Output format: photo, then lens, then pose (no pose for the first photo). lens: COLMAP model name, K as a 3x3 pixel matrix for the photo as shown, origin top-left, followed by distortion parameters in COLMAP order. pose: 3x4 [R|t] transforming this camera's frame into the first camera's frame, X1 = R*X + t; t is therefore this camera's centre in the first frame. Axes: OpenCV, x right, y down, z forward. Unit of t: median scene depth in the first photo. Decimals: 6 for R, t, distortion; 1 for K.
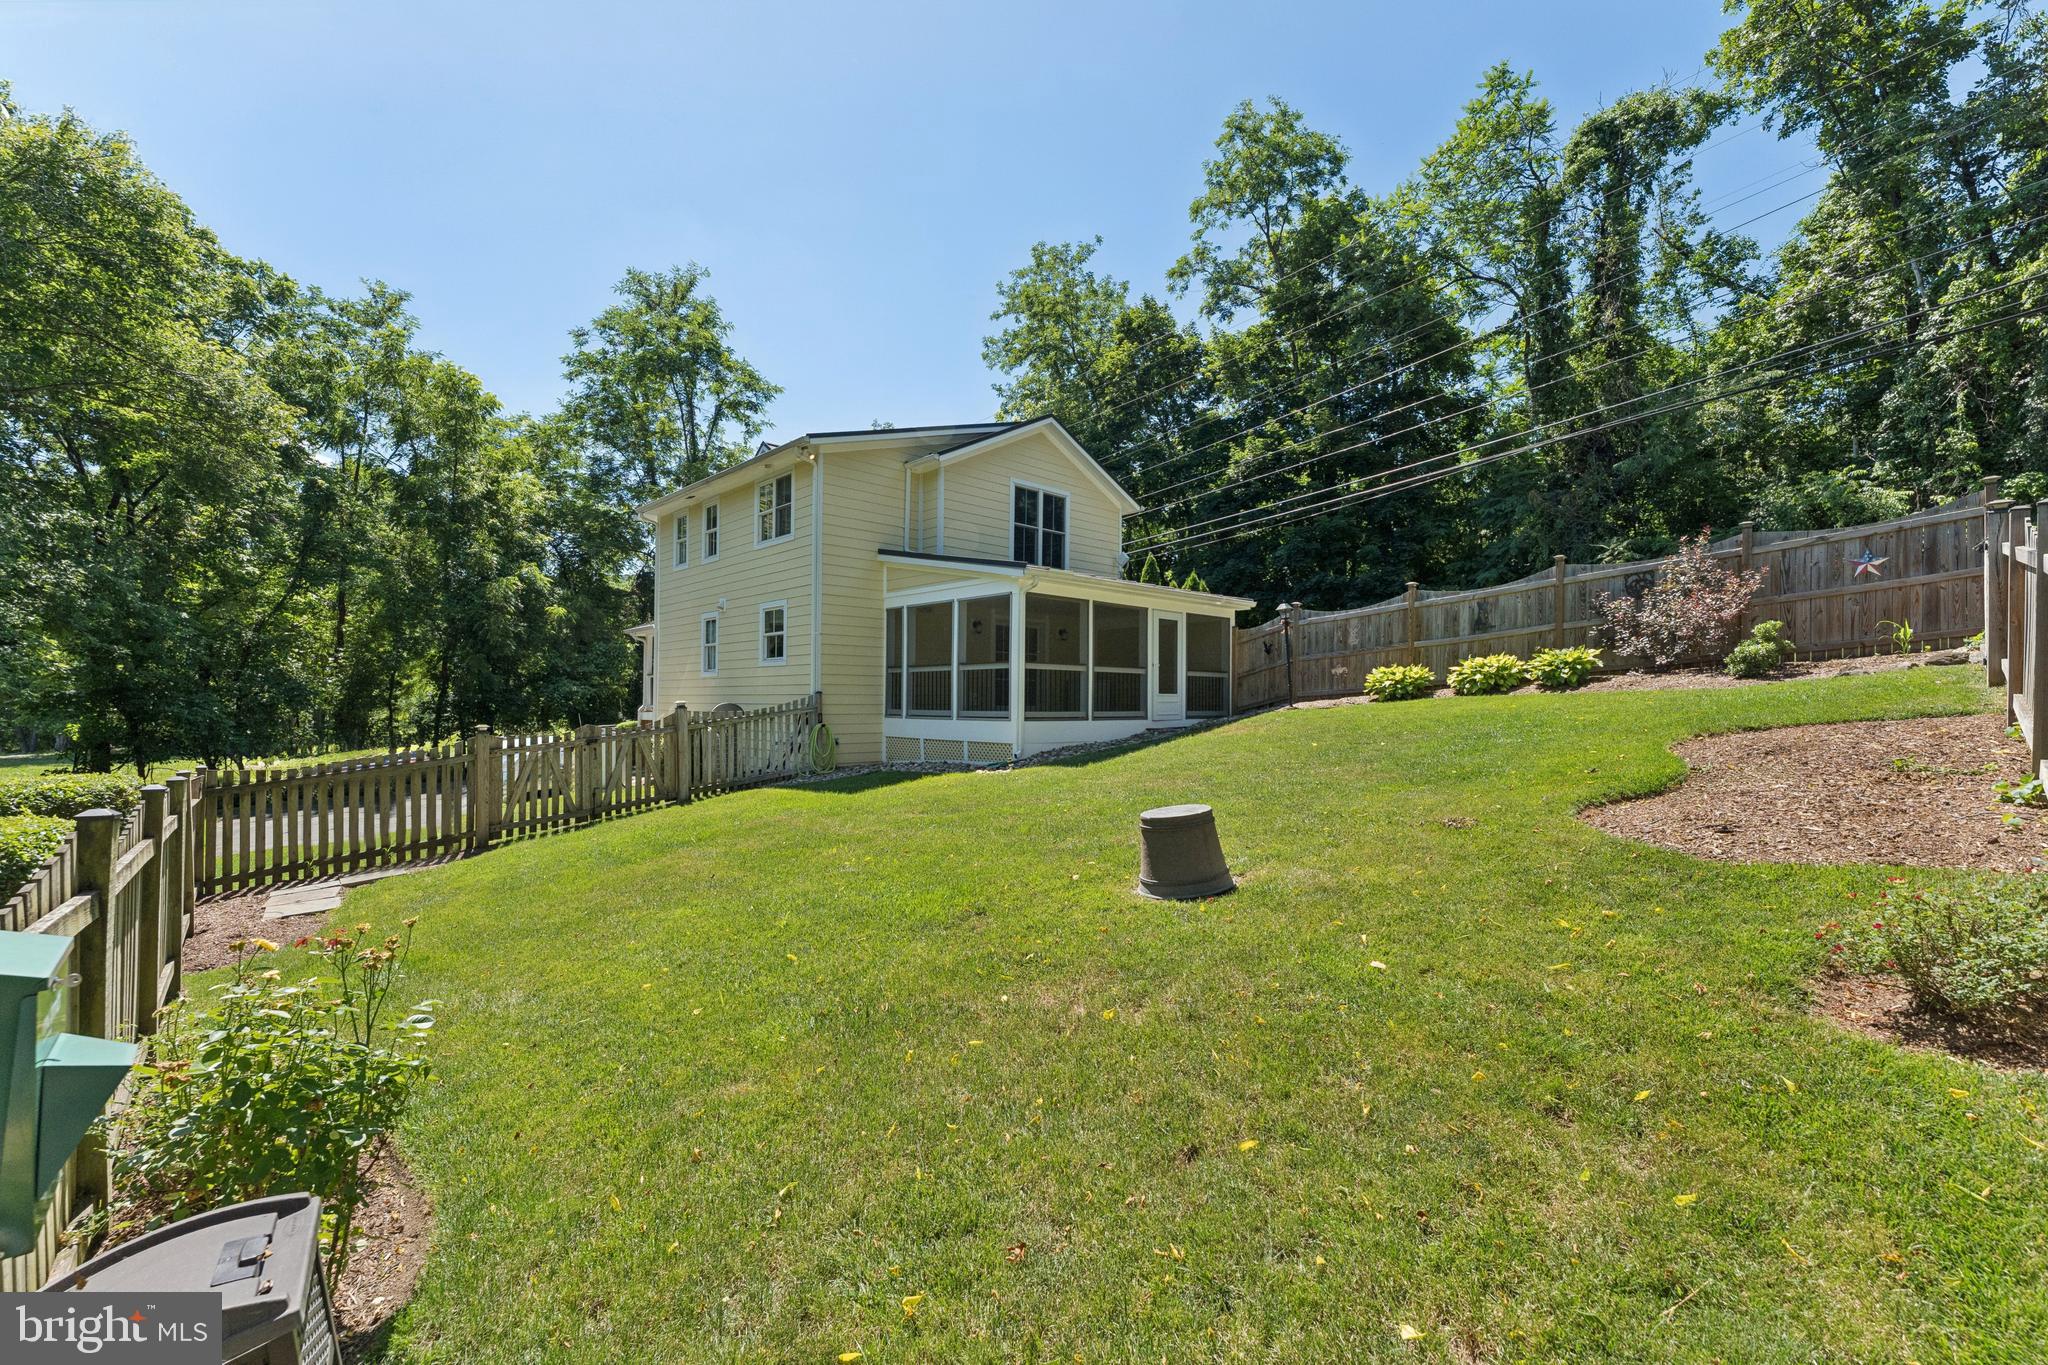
lens RADIAL K [[853.0, 0, 1020.6], [0, 853.0, 701.7], [0, 0, 1]] dist [-0.003692, -0.001572]
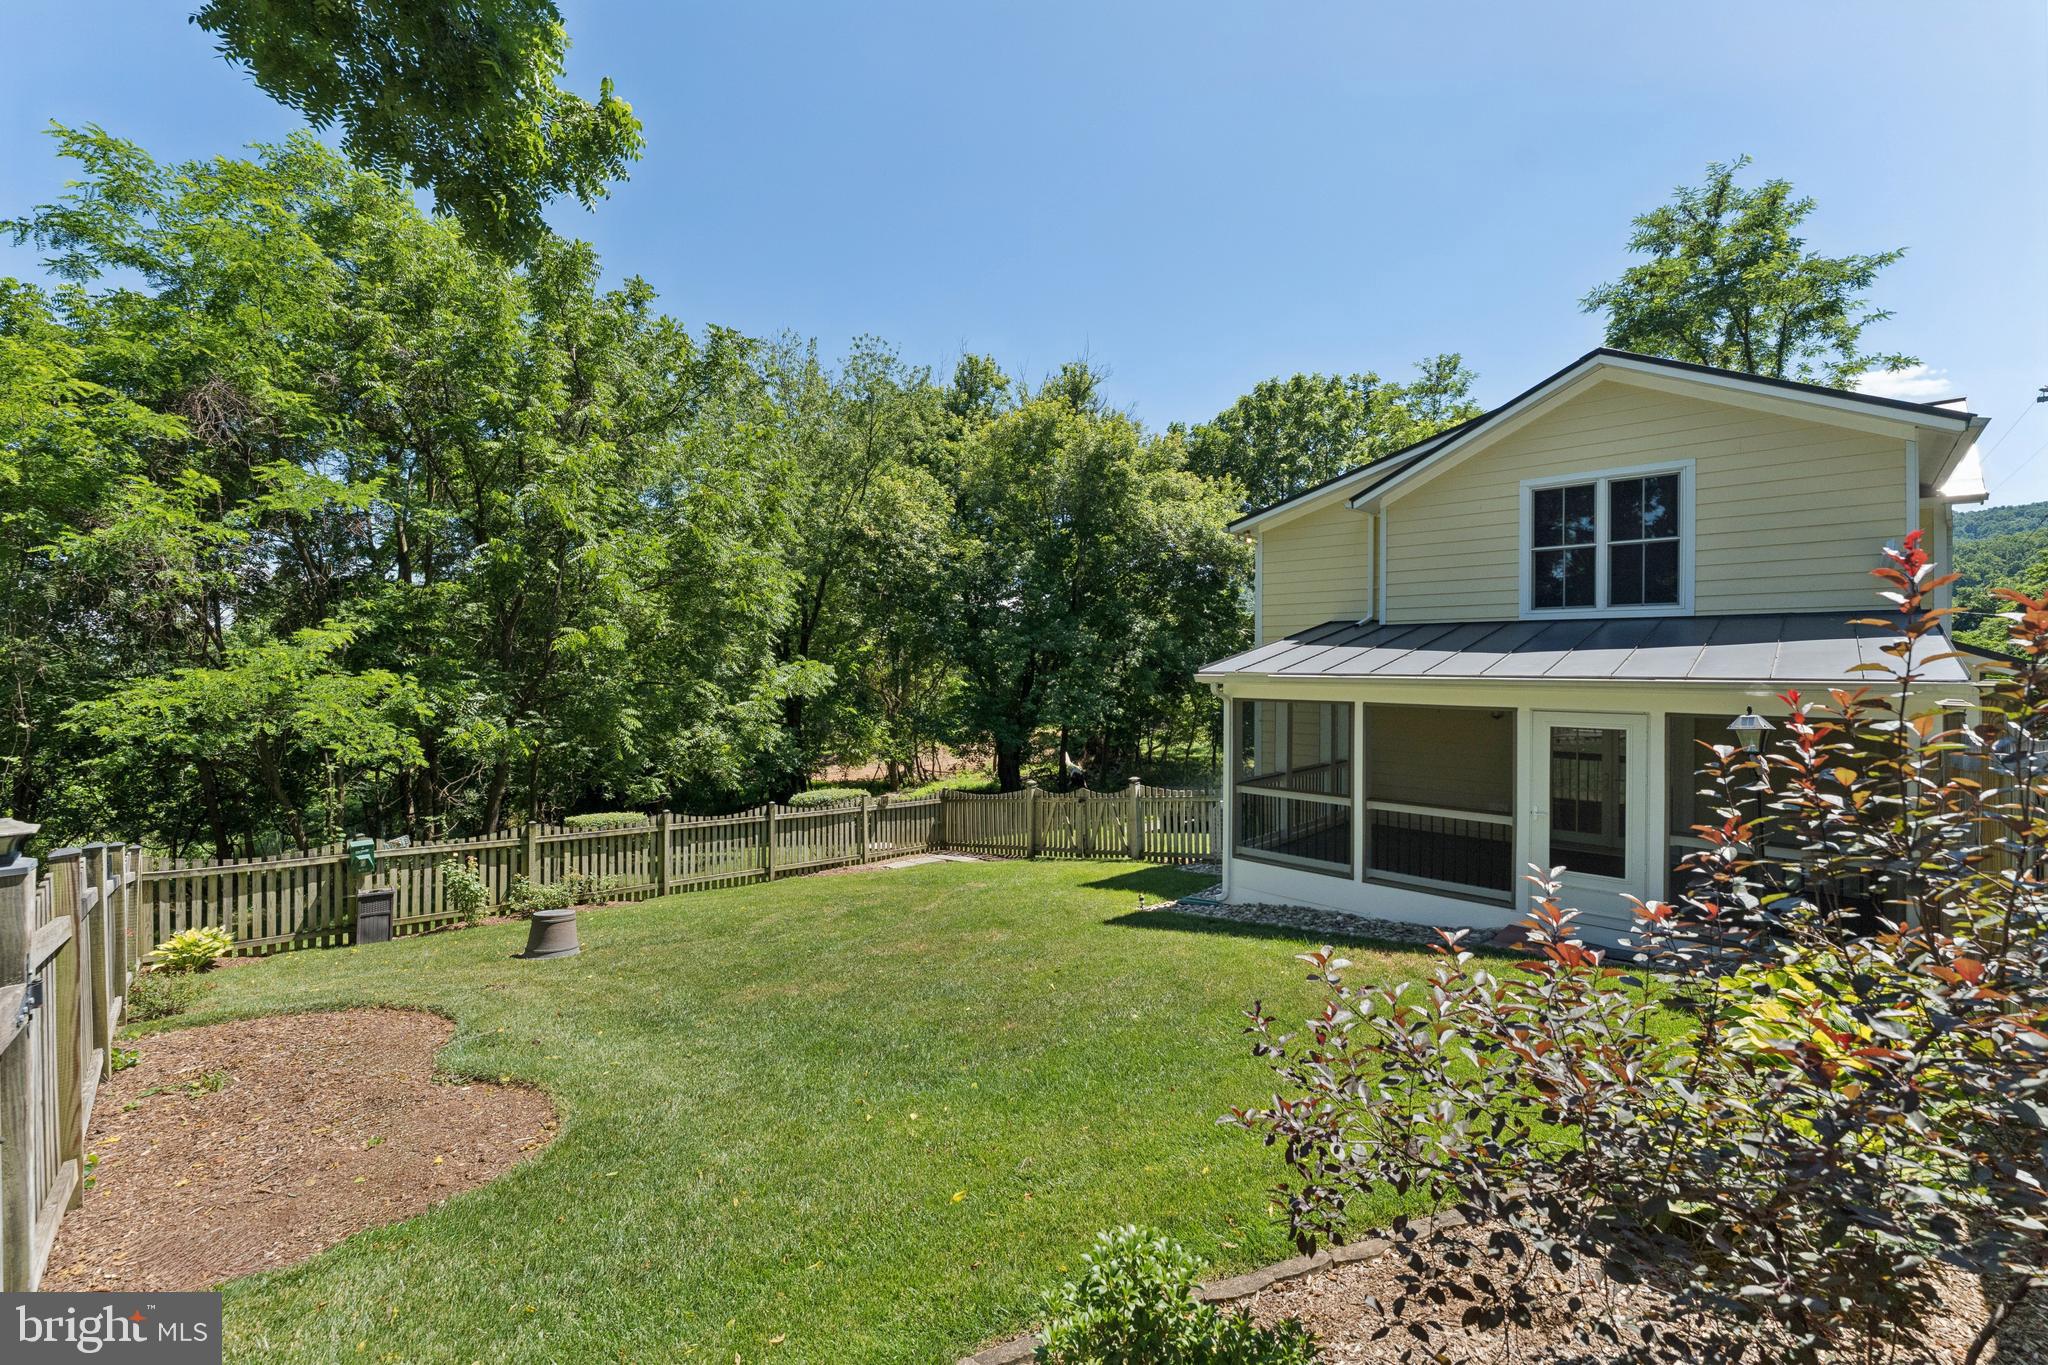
lens RADIAL K [[853.0, 0, 971.7], [0, 853.0, 663.5], [0, 0, 1]] dist [-0.003692, -0.001572]
pose [[0.005906, -0.000413, -0.999982, 0.659155], [0.003193, 0.999995, -0.000394, -0.132039], [0.999977, -0.003191, 0.005907, 0.608828]]
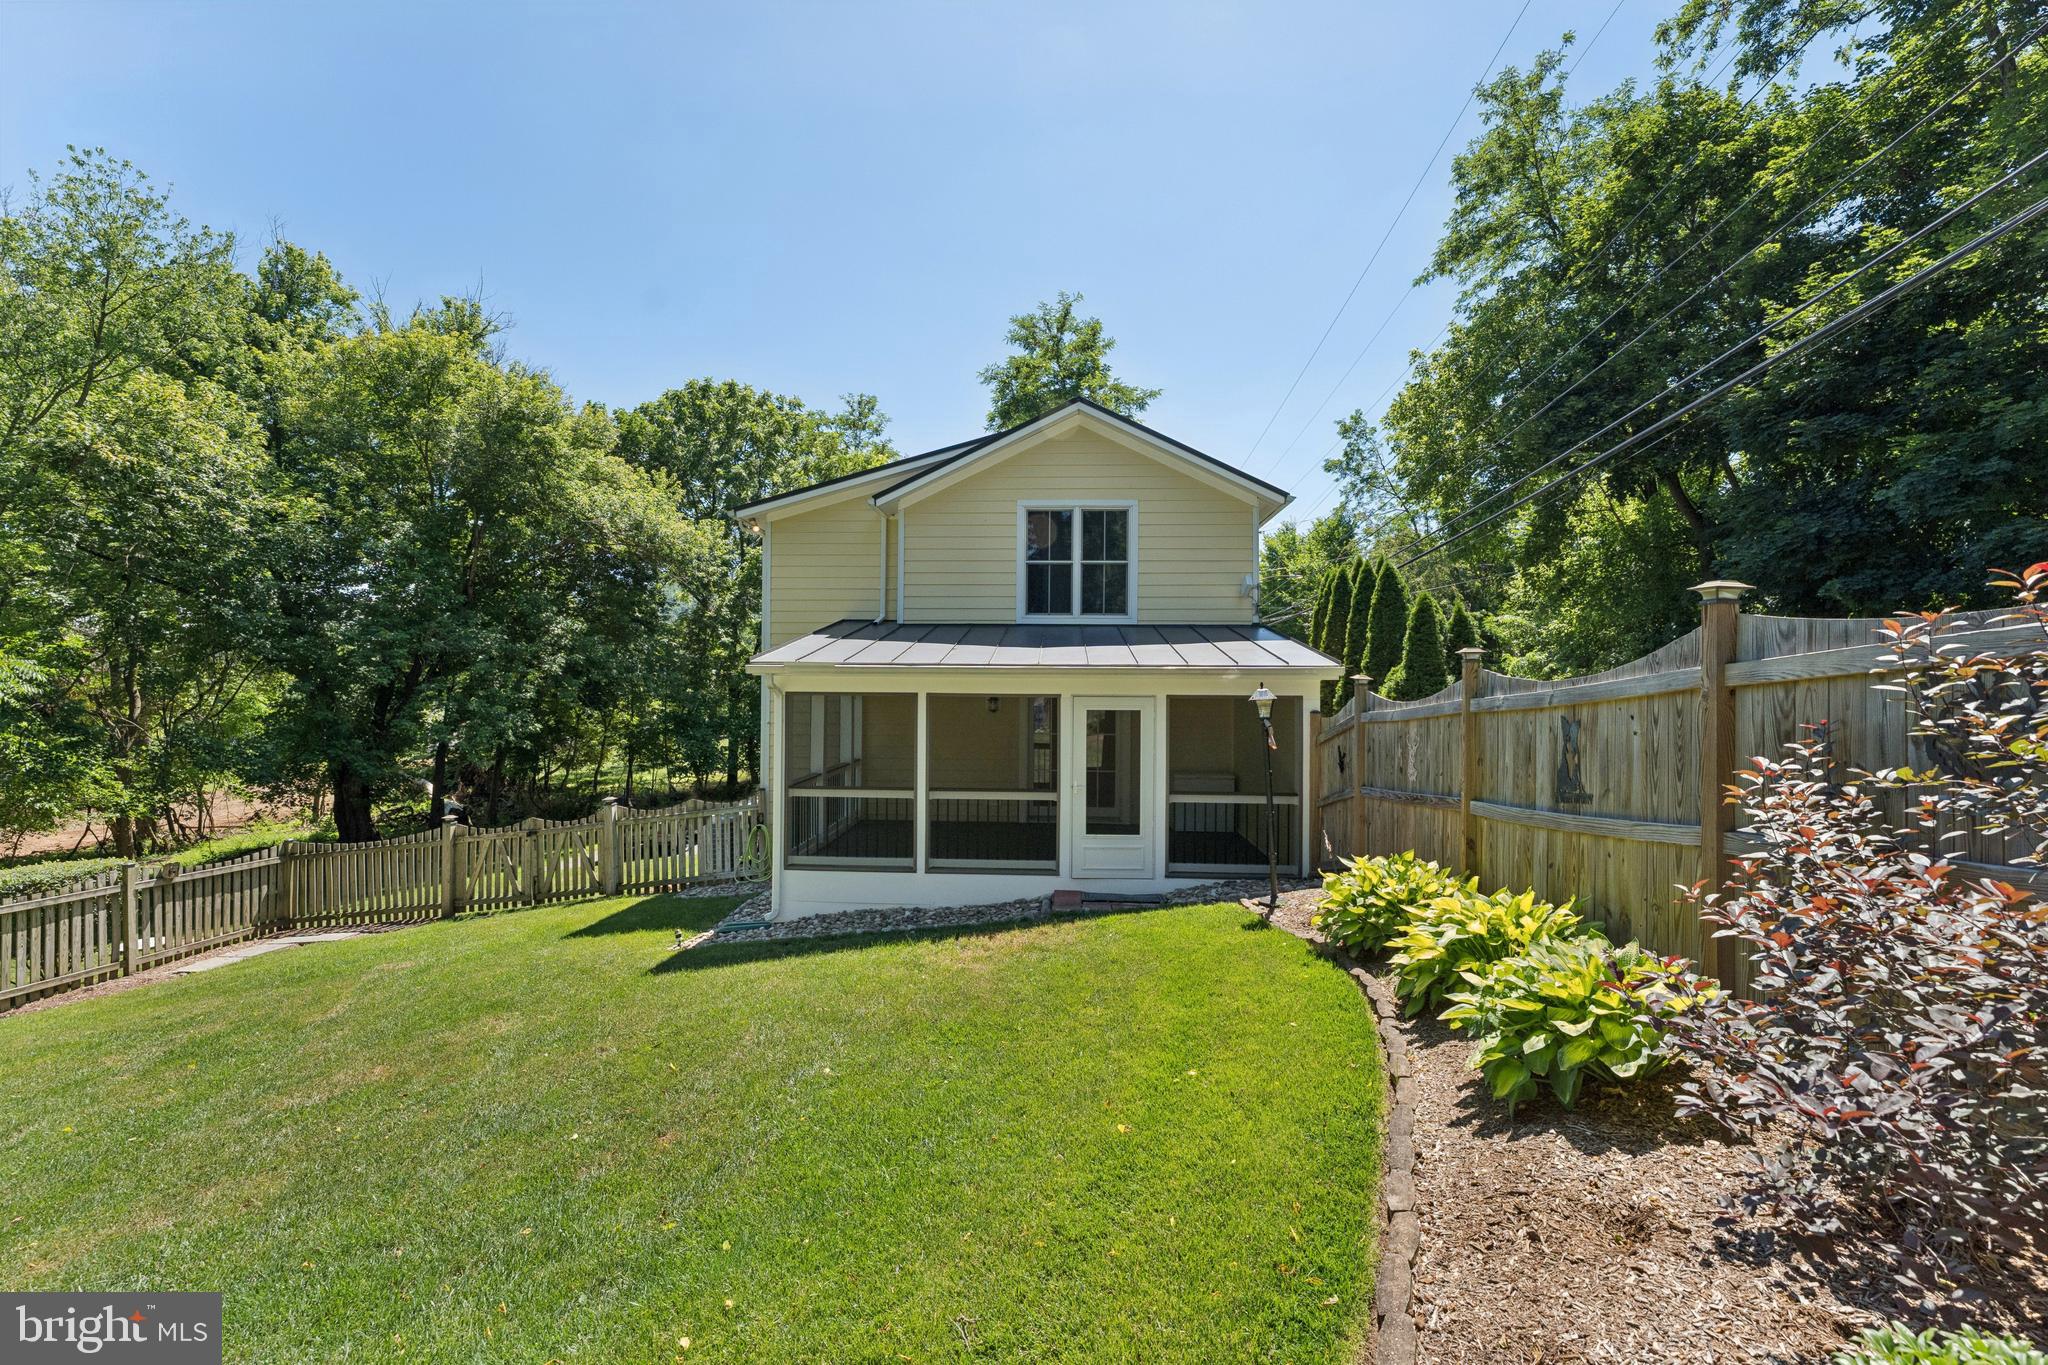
lens RADIAL K [[853.0, 0, 1021.1], [0, 853.0, 682.1], [0, 0, 1]] dist [-0.003692, -0.001572]
pose [[0.685997, 0.000725, -0.727604, 0.545092], [-0.003332, 0.999992, -0.002145, -0.111156], [0.727597, 0.003896, 0.685994, 0.526998]]
